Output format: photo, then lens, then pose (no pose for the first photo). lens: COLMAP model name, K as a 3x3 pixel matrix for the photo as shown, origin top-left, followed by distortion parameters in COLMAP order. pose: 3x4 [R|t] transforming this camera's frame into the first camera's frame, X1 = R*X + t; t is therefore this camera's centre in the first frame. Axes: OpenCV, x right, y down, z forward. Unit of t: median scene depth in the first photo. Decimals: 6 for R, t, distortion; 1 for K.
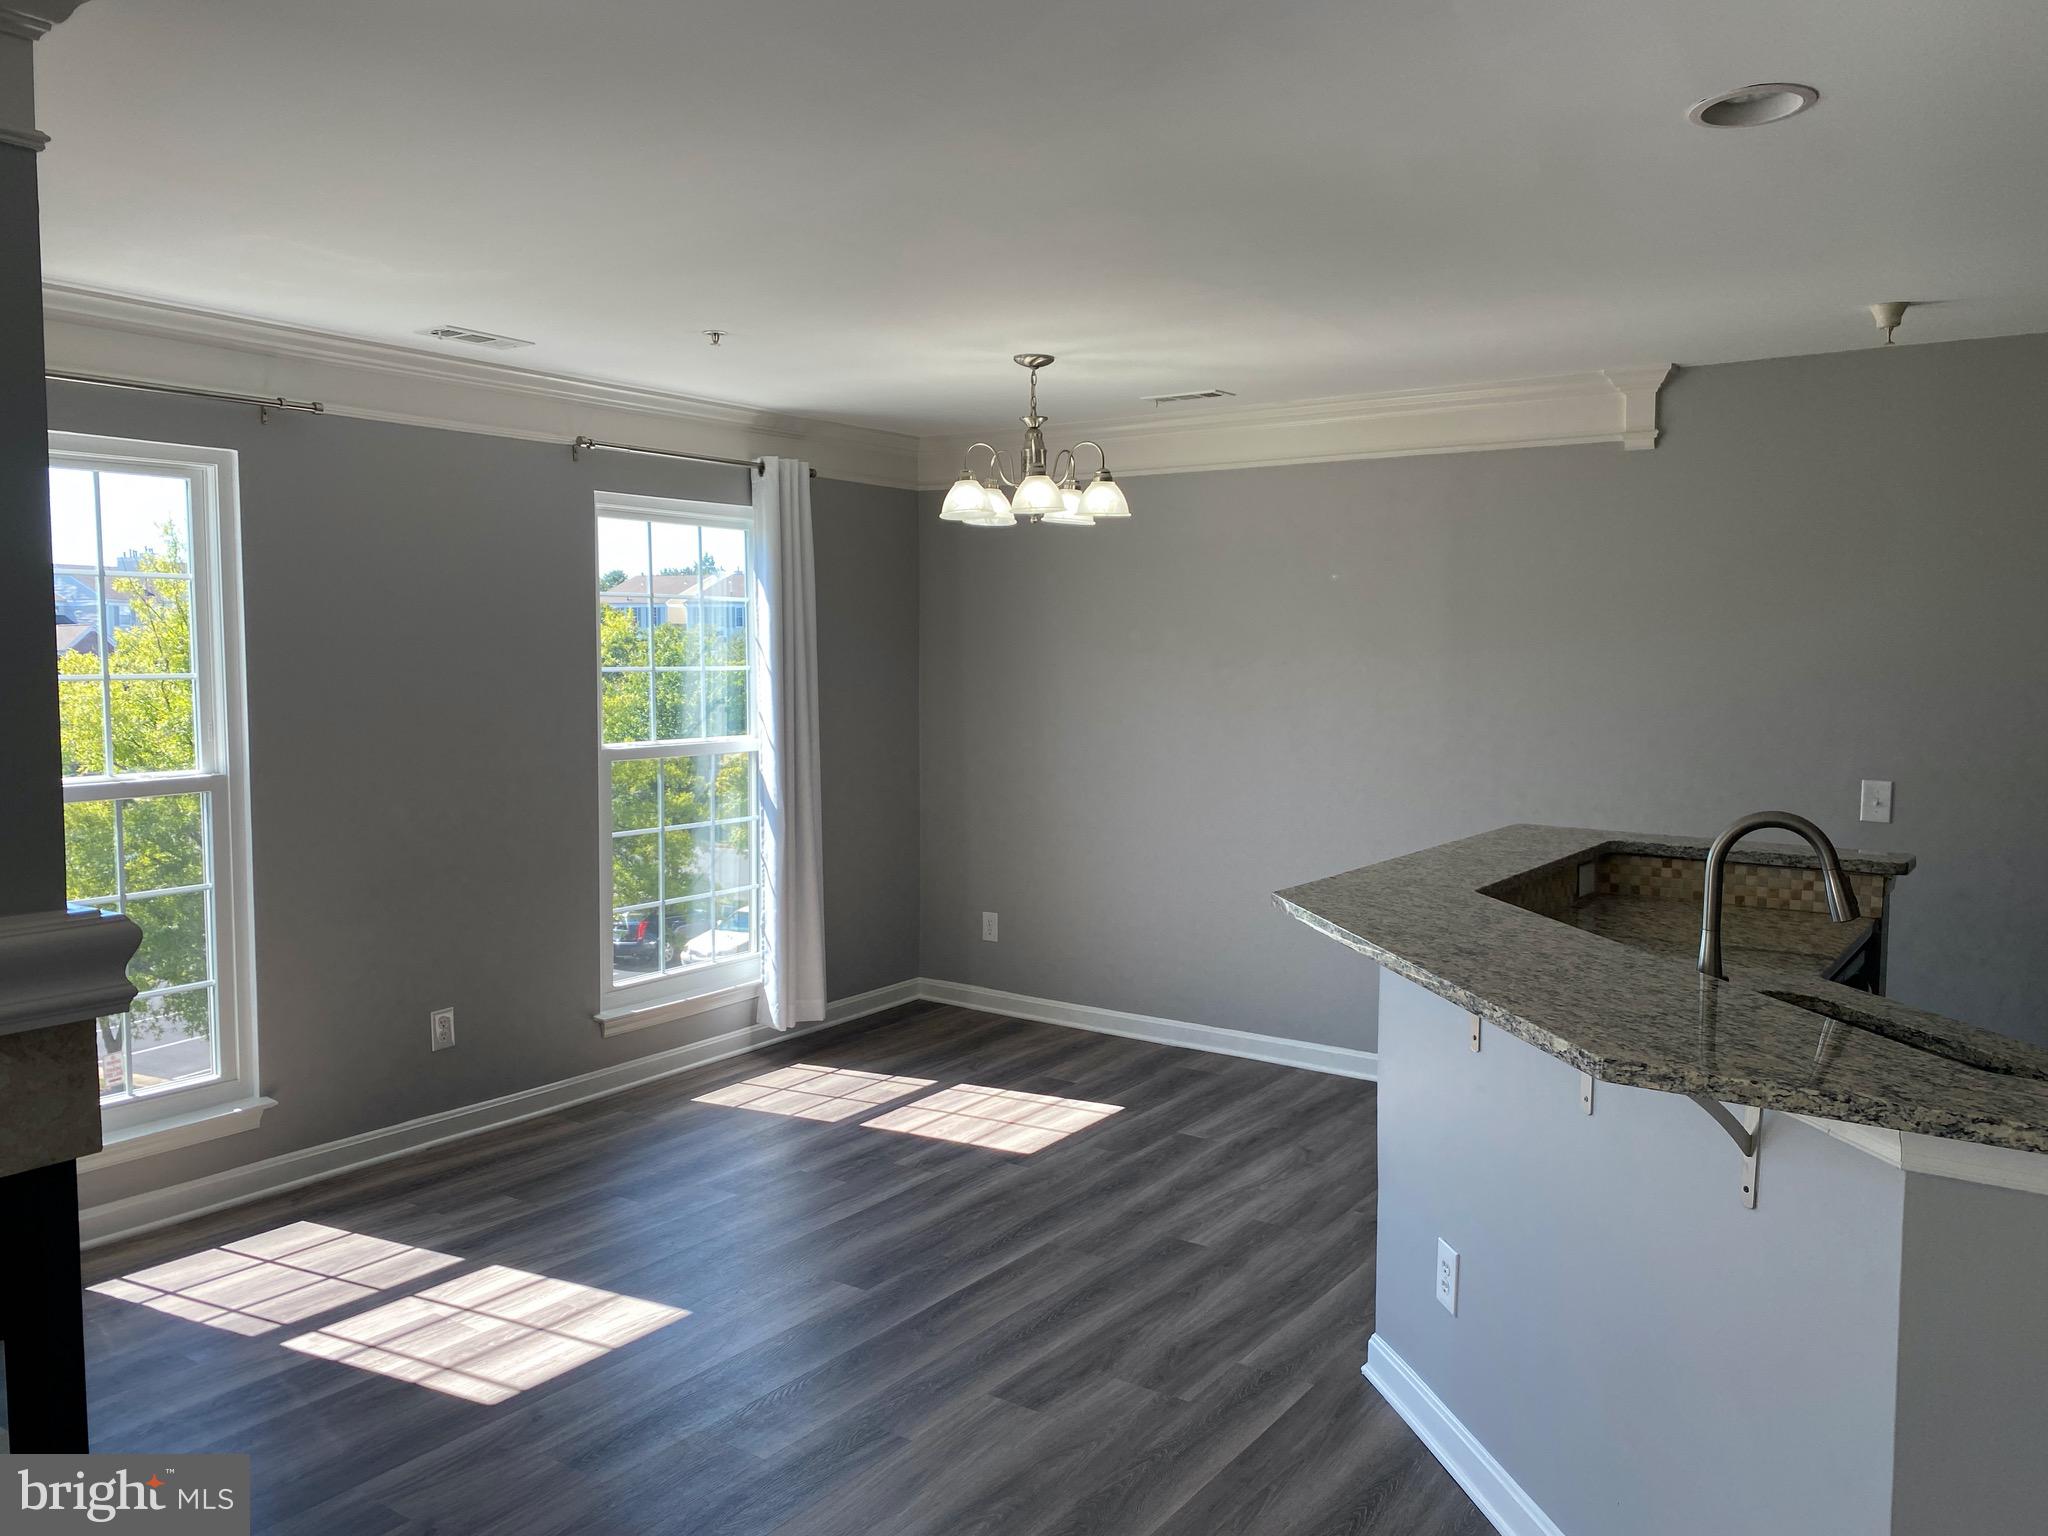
lens RADIAL K [[1547.1, 0, 1019.7], [0, 1547.1, 767.9], [0, 0, 1]] dist [0.043327, -0.051385]
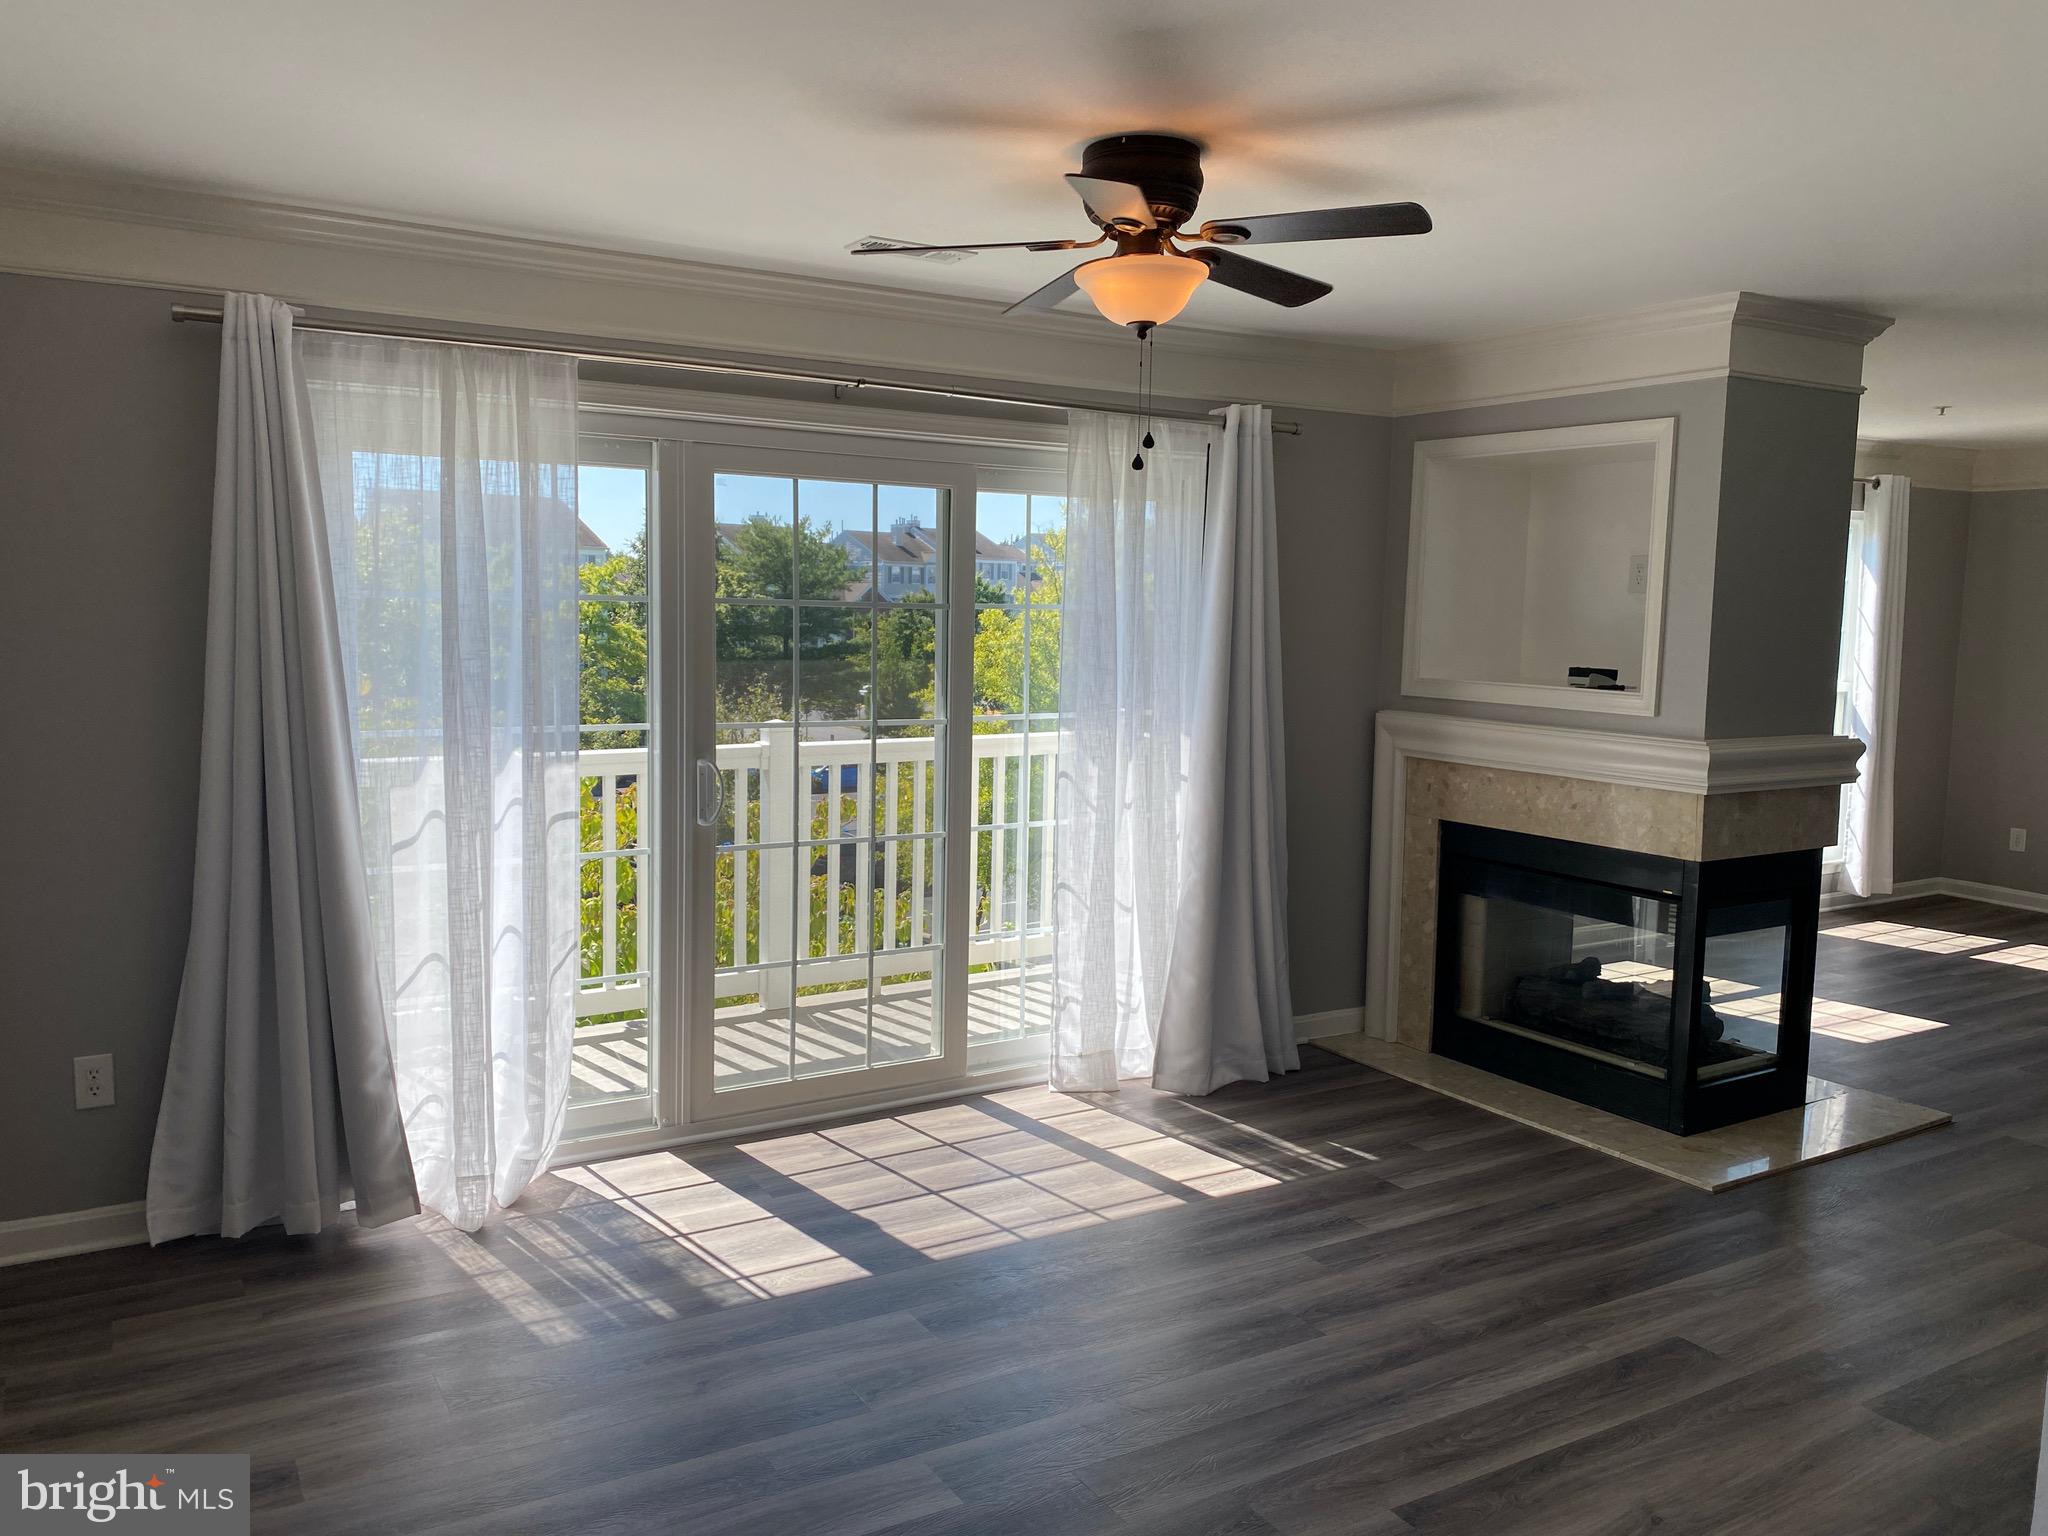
lens RADIAL K [[1547.1, 0, 1033.8], [0, 1547.1, 766.3], [0, 0, 1]] dist [0.043327, -0.051385]
pose [[0.916493, 0.056624, -0.396022, -0.360155], [-0.047335, 0.998327, 0.033197, 0.054762], [0.397240, -0.011679, 0.917641, -0.693774]]
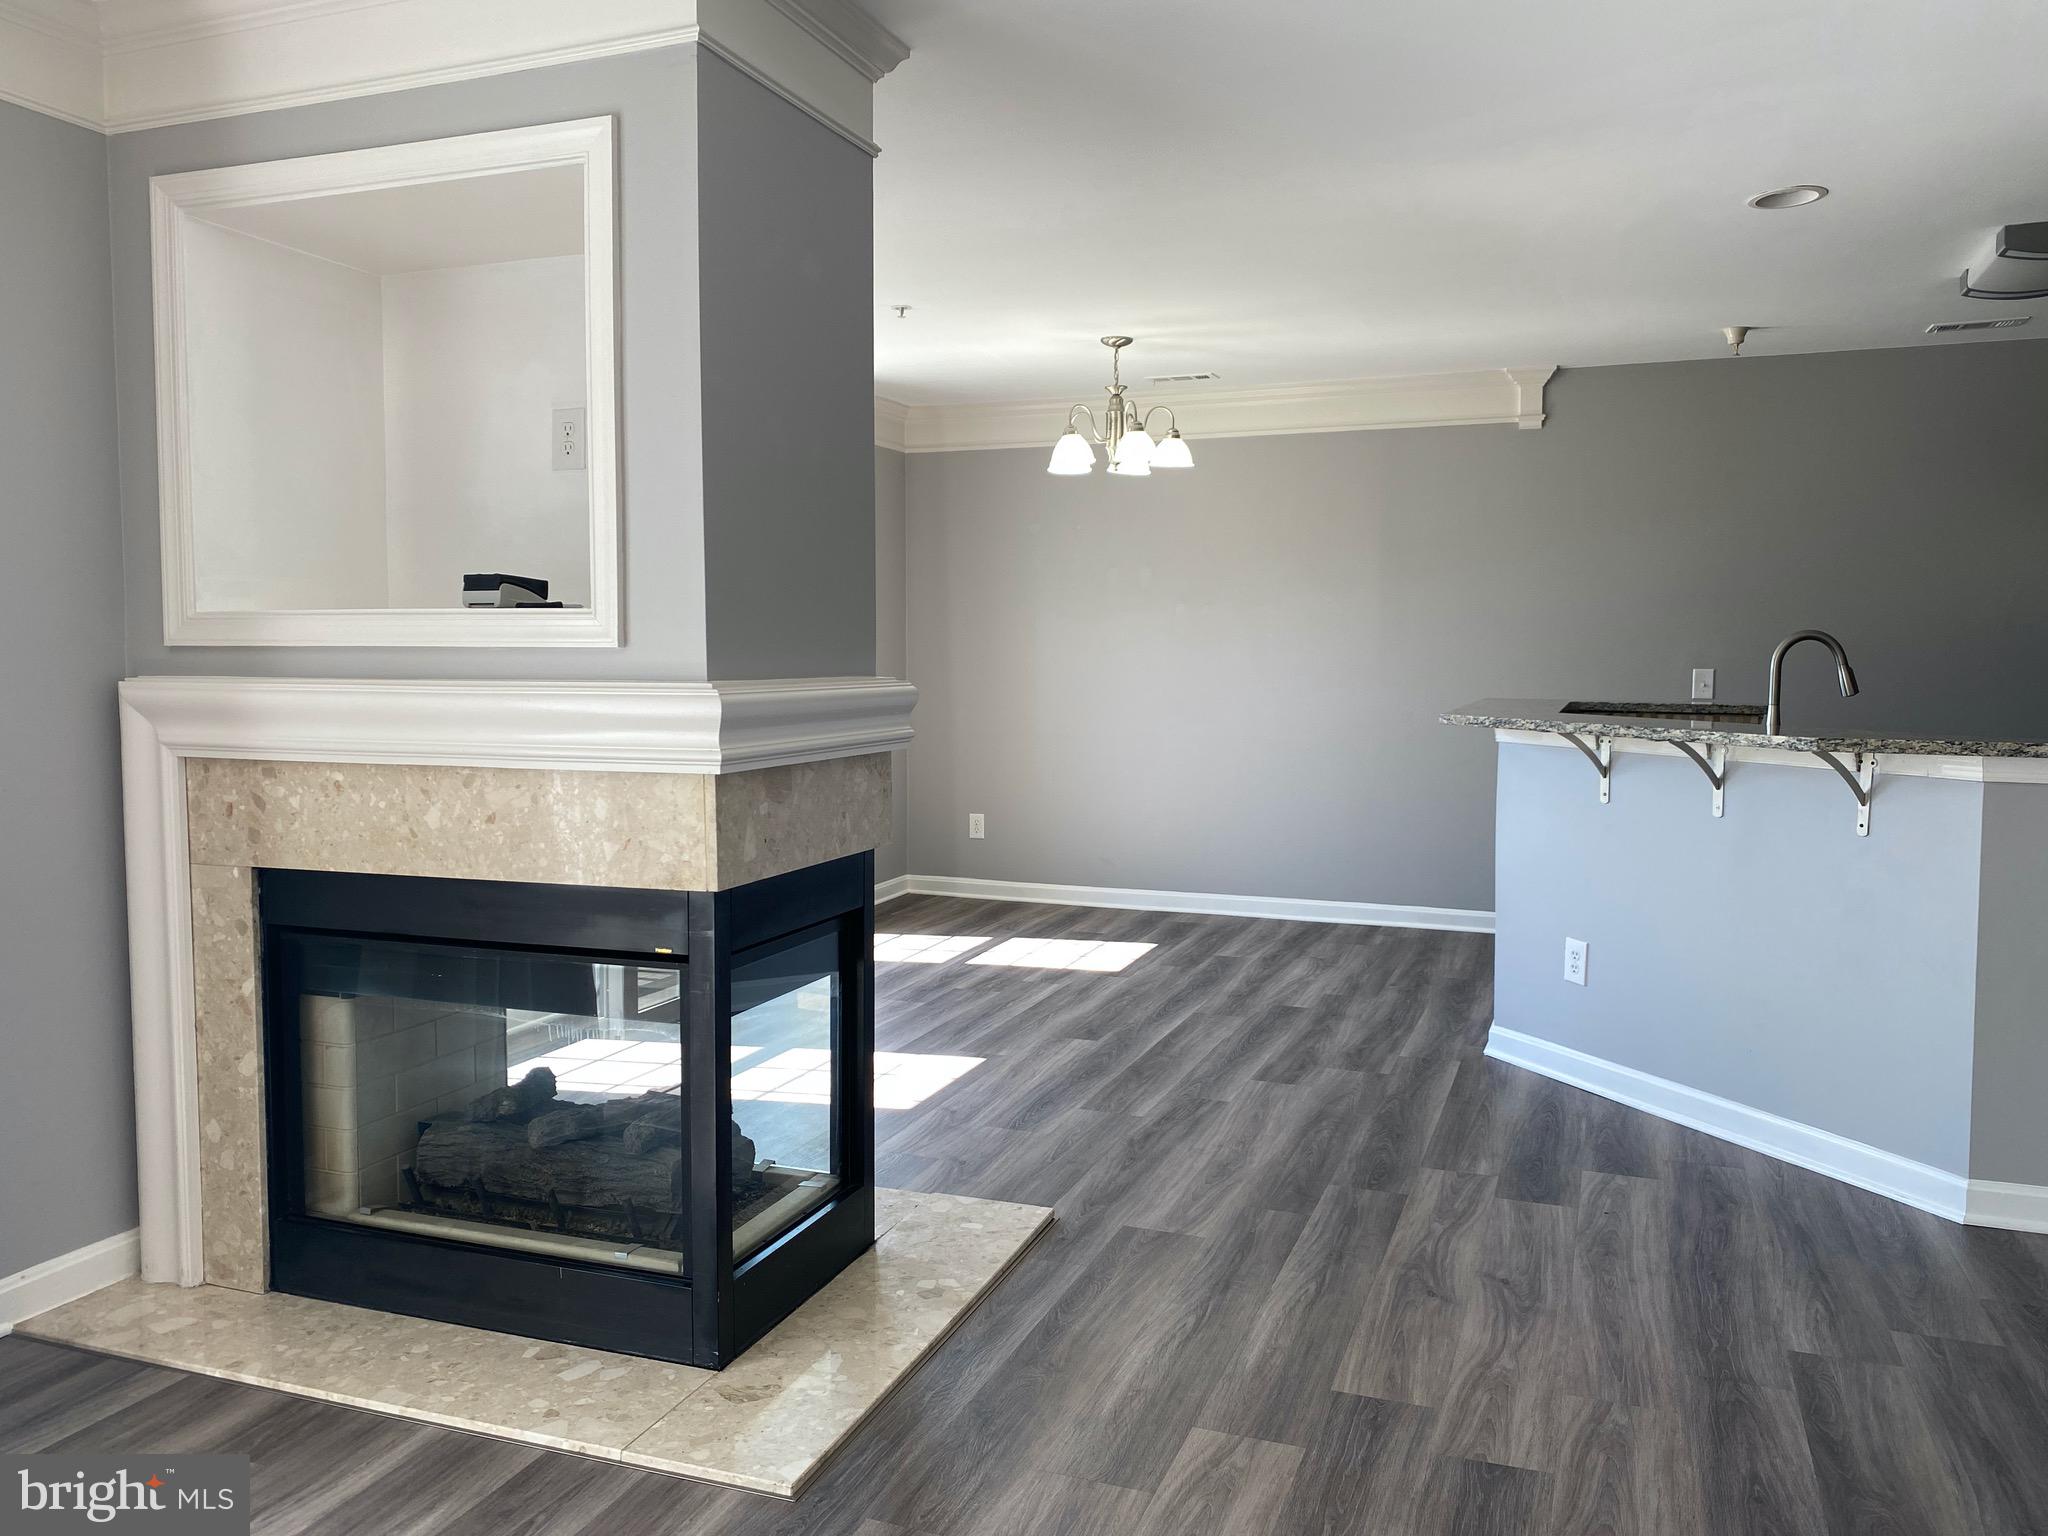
lens RADIAL K [[1547.1, 0, 1006.3], [0, 1547.1, 754.1], [0, 0, 1]] dist [0.043327, -0.051385]
pose [[0.971235, -0.017596, 0.237471, -0.390137], [0.020226, 0.999758, -0.008641, 0.083924], [-0.237261, 0.013195, 0.971356, -0.206187]]
